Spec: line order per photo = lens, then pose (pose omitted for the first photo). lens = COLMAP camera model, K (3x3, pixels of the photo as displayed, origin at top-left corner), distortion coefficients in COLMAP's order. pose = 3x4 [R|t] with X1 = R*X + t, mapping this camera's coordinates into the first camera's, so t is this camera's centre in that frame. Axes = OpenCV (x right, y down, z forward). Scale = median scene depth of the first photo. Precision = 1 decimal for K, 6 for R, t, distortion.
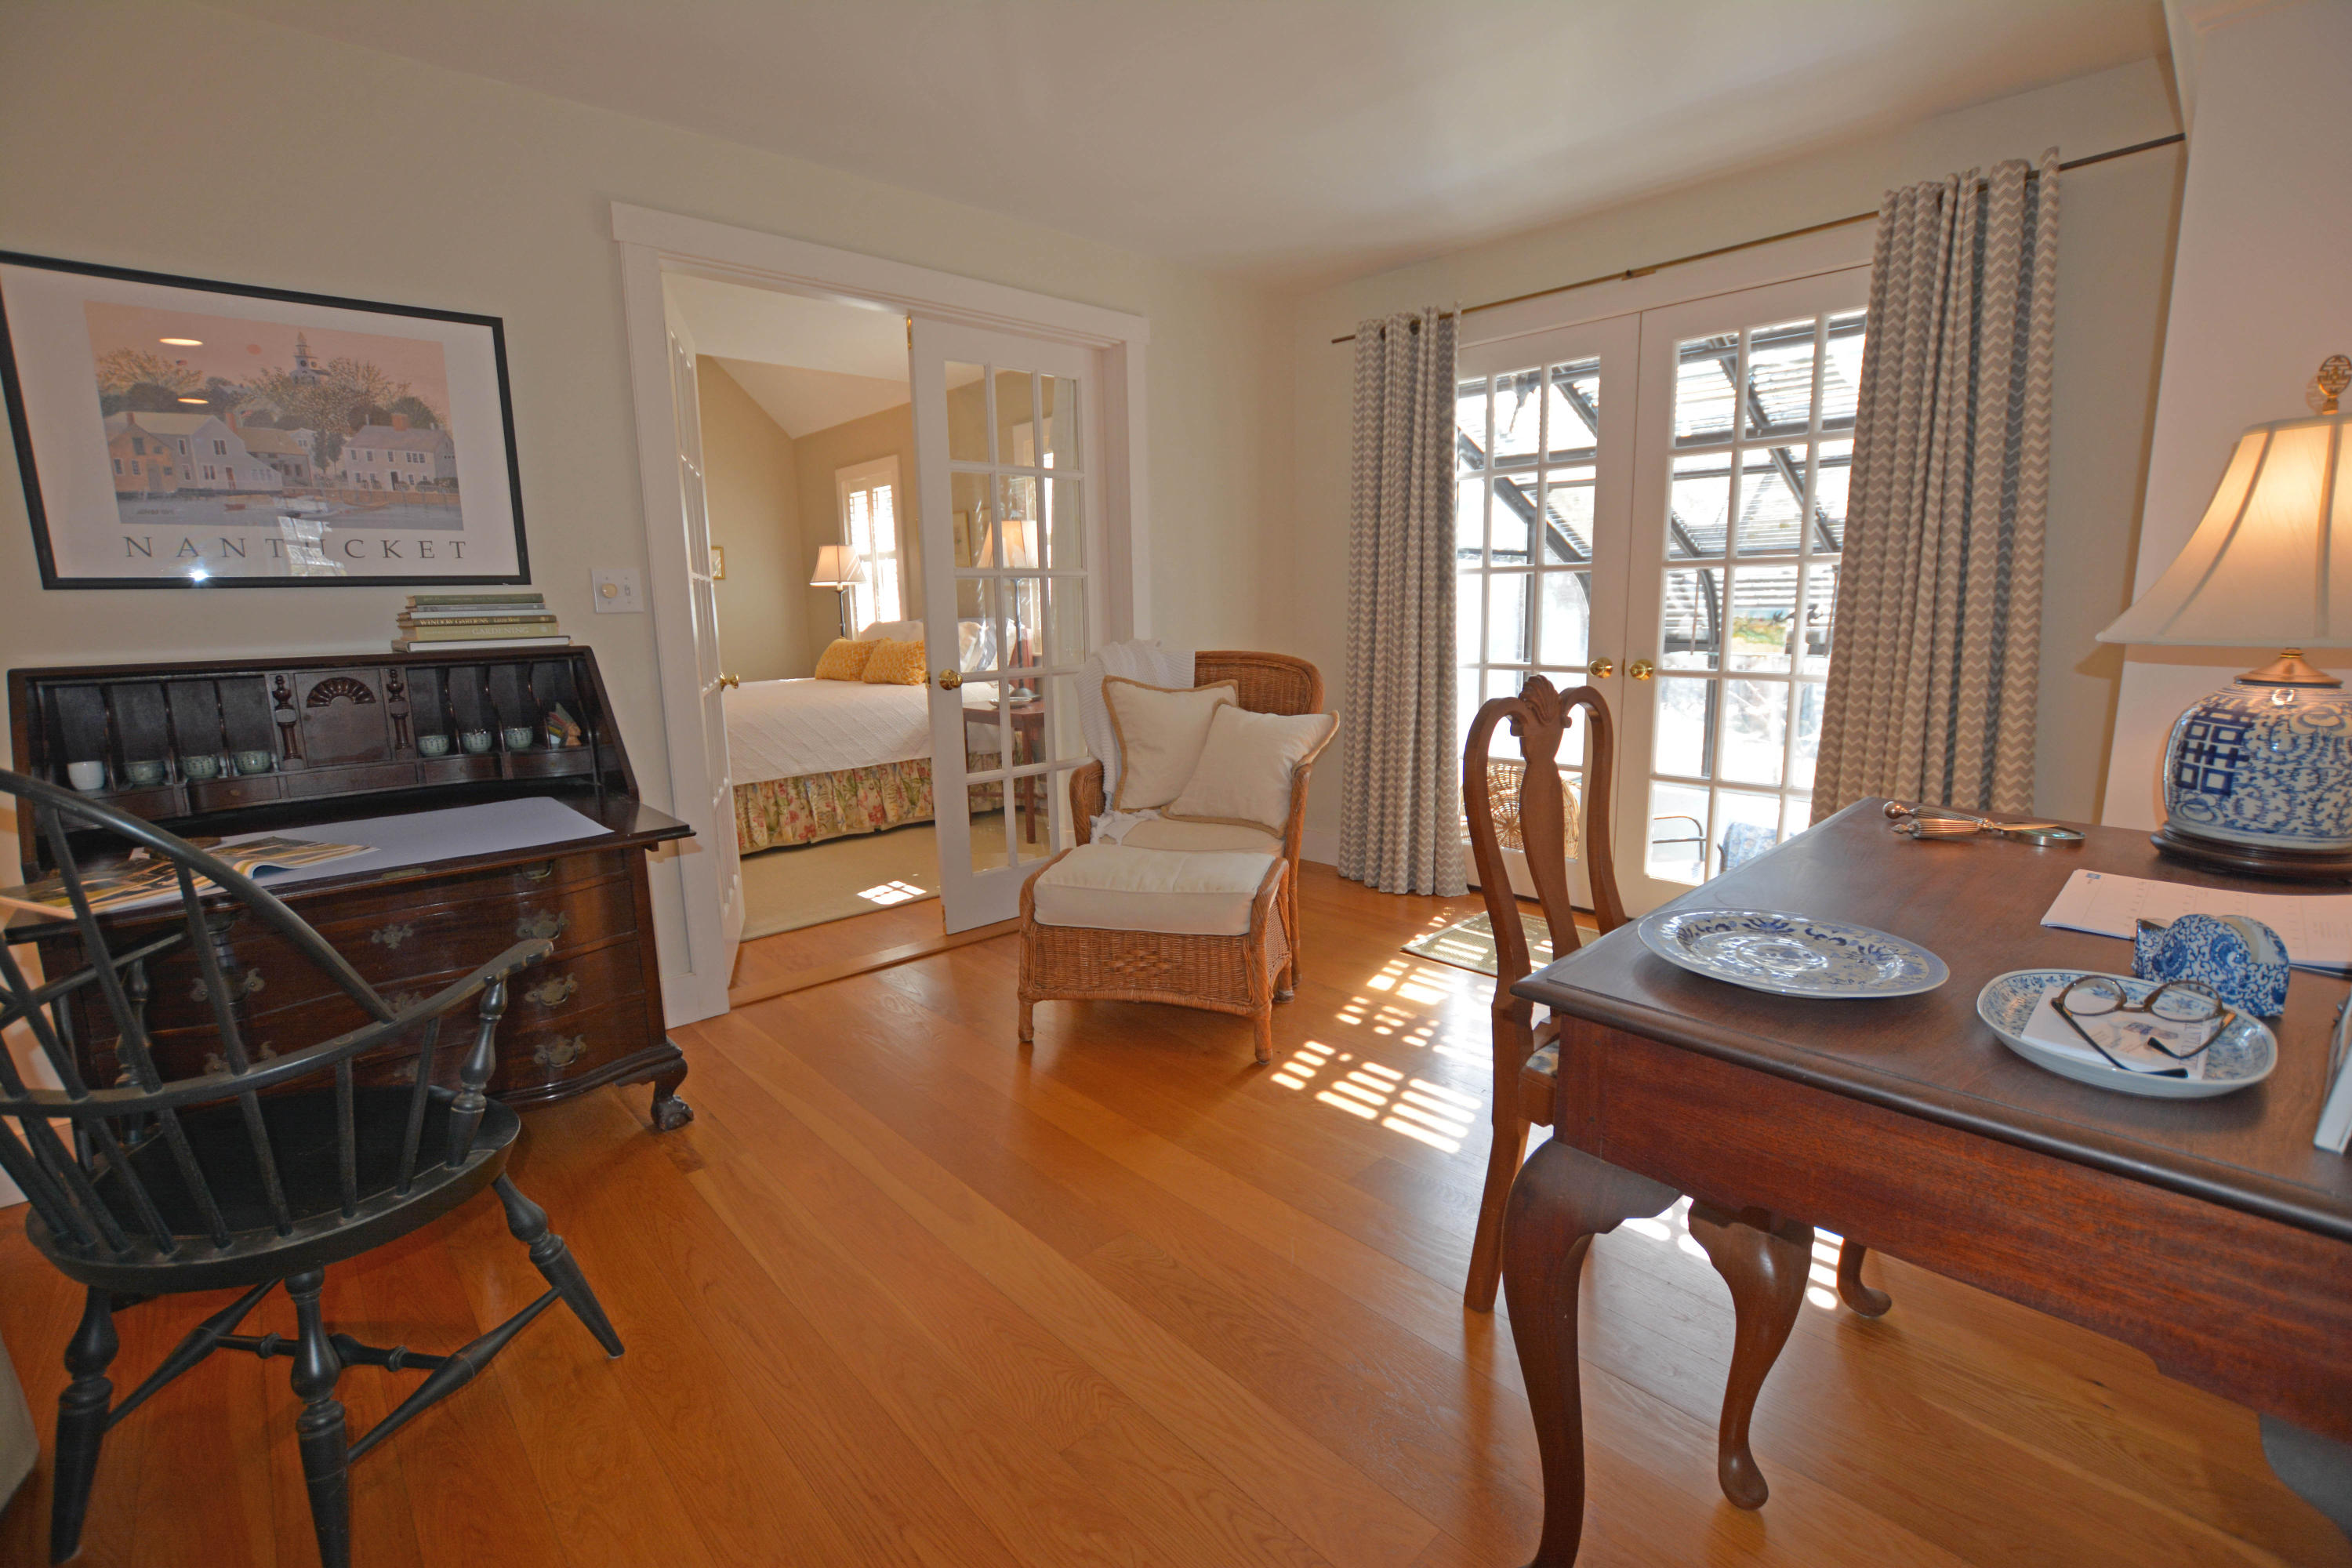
lens RADIAL K [[1059.7, 0, 1173.5], [0, 1059.7, 790.7], [0, 0, 1]] dist [-0.024643, 0.000385]
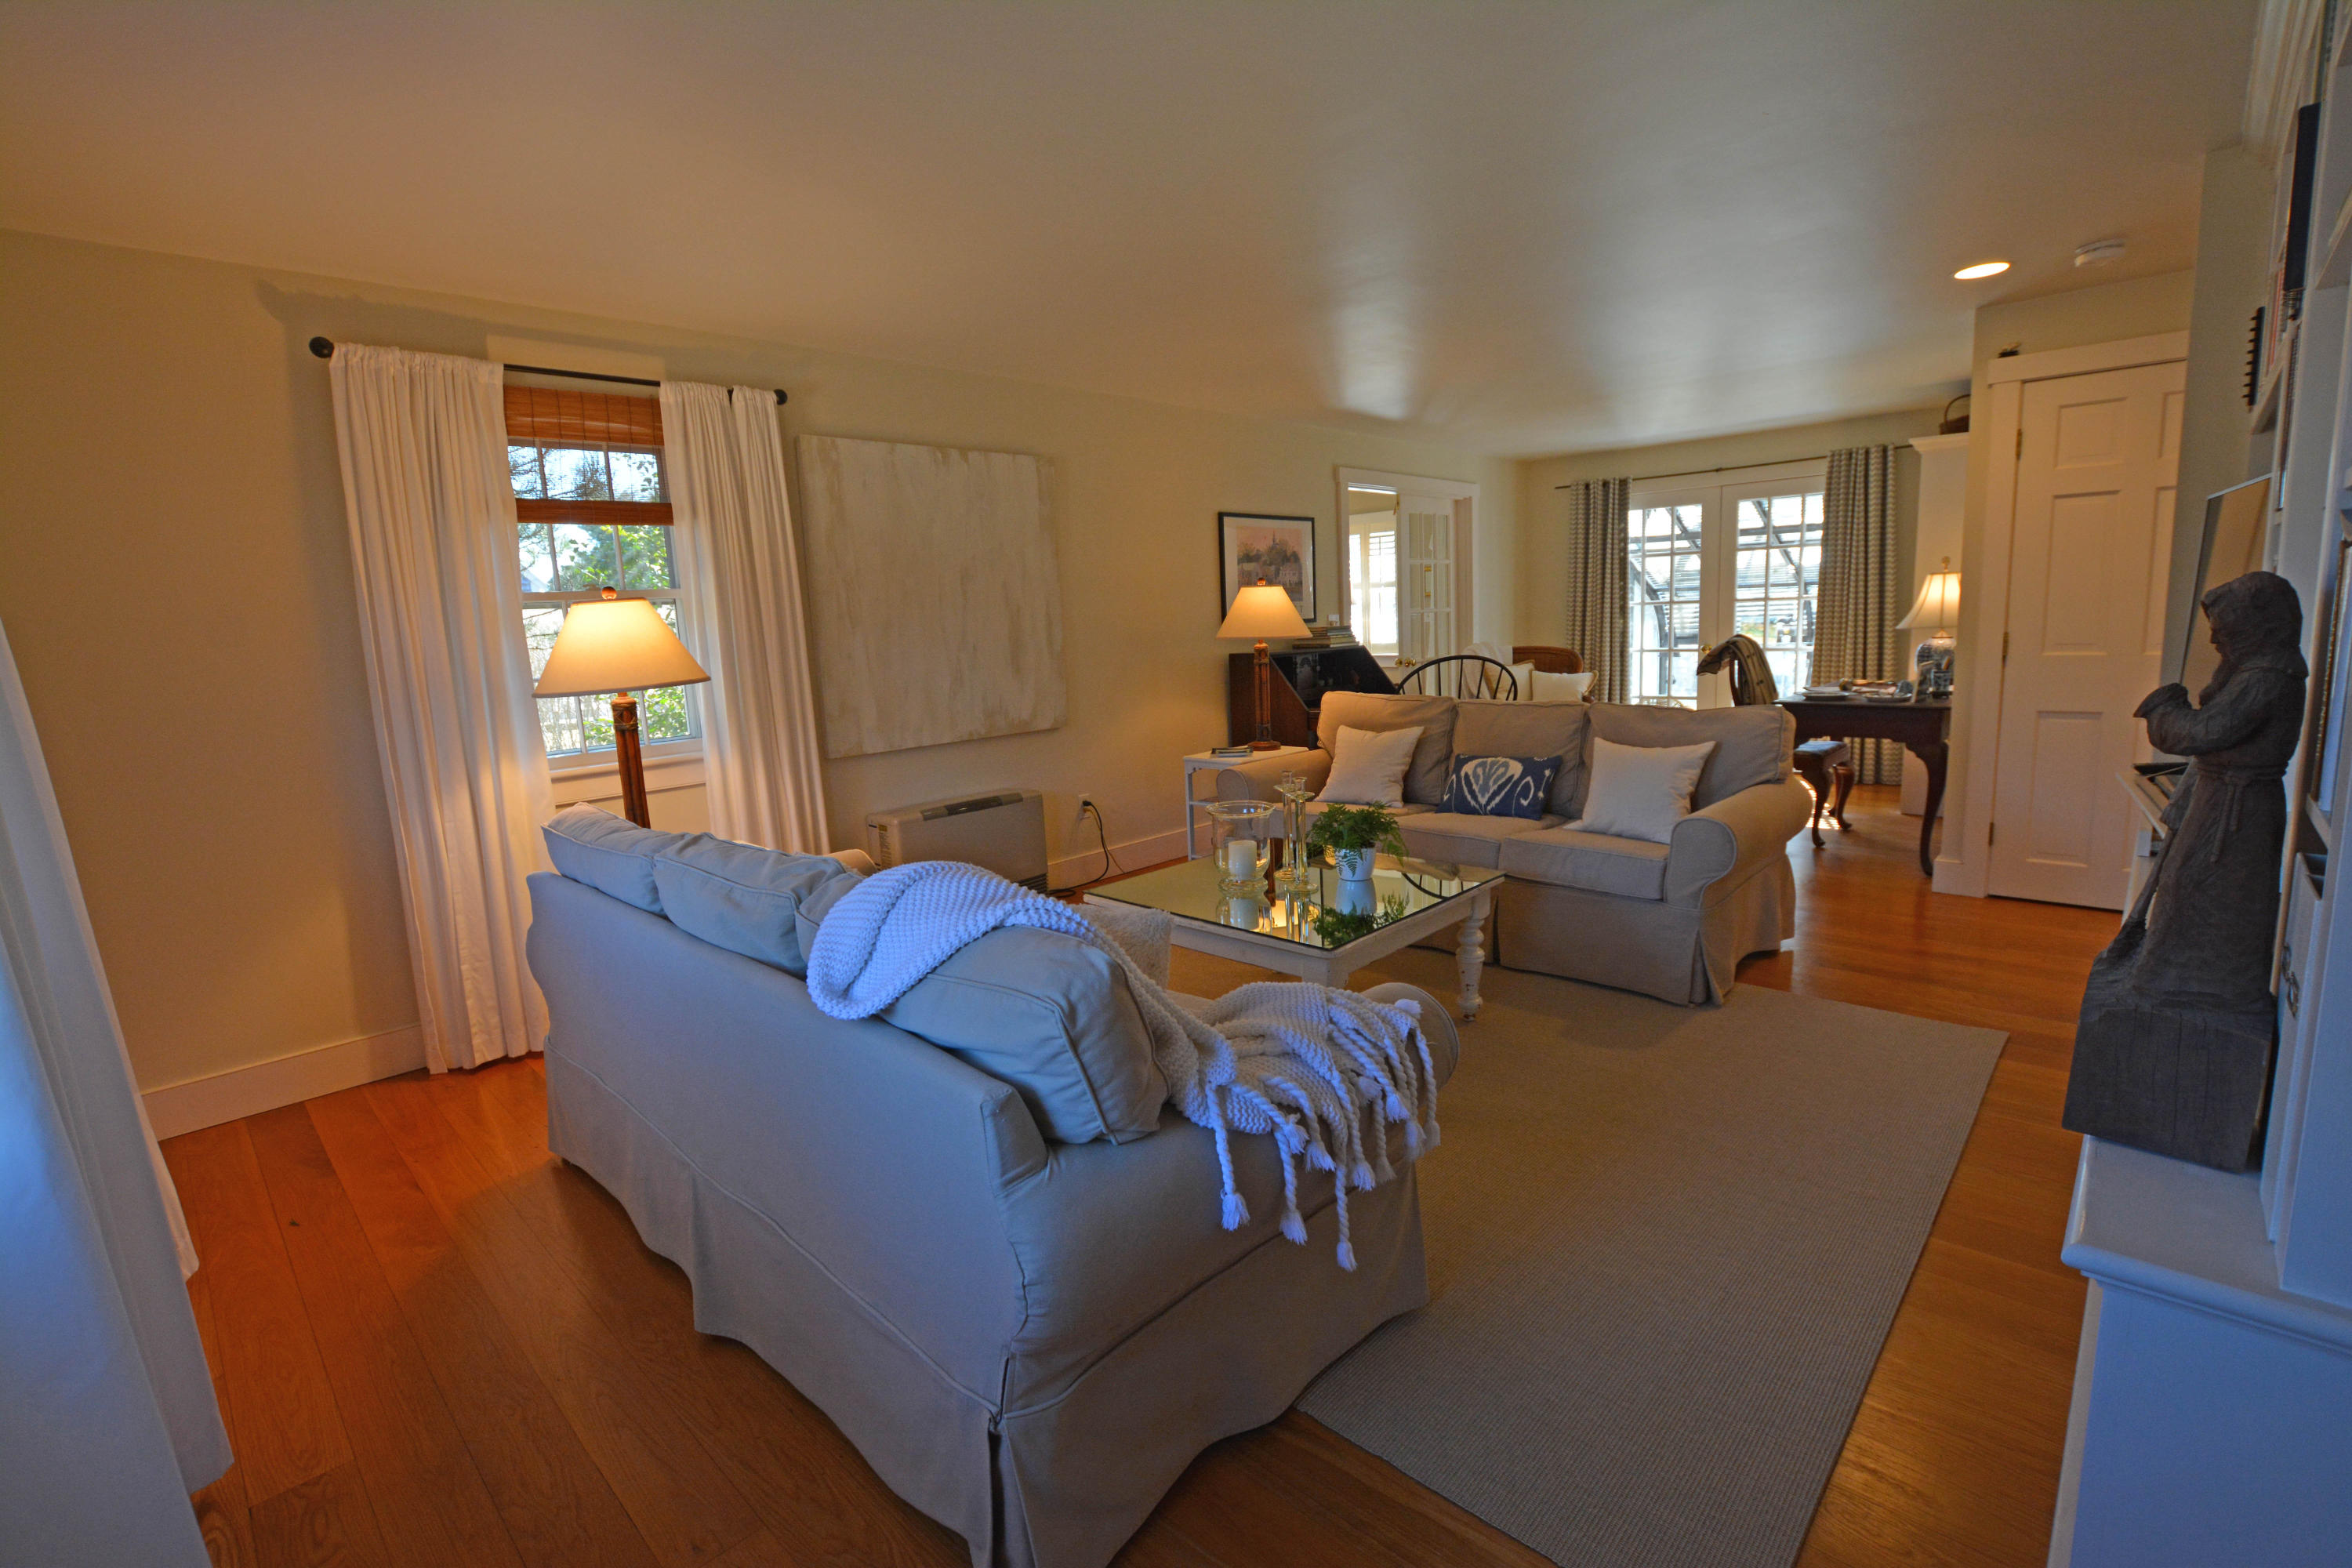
lens RADIAL K [[1059.7, 0, 1173.5], [0, 1059.7, 790.7], [0, 0, 1]] dist [-0.024643, 0.000385]
pose [[0.998954, -0.036240, 0.027900, -0.717439], [0.036991, 0.998954, -0.026898, 0.184024], [-0.026896, 0.027902, 0.999249, -1.048854]]
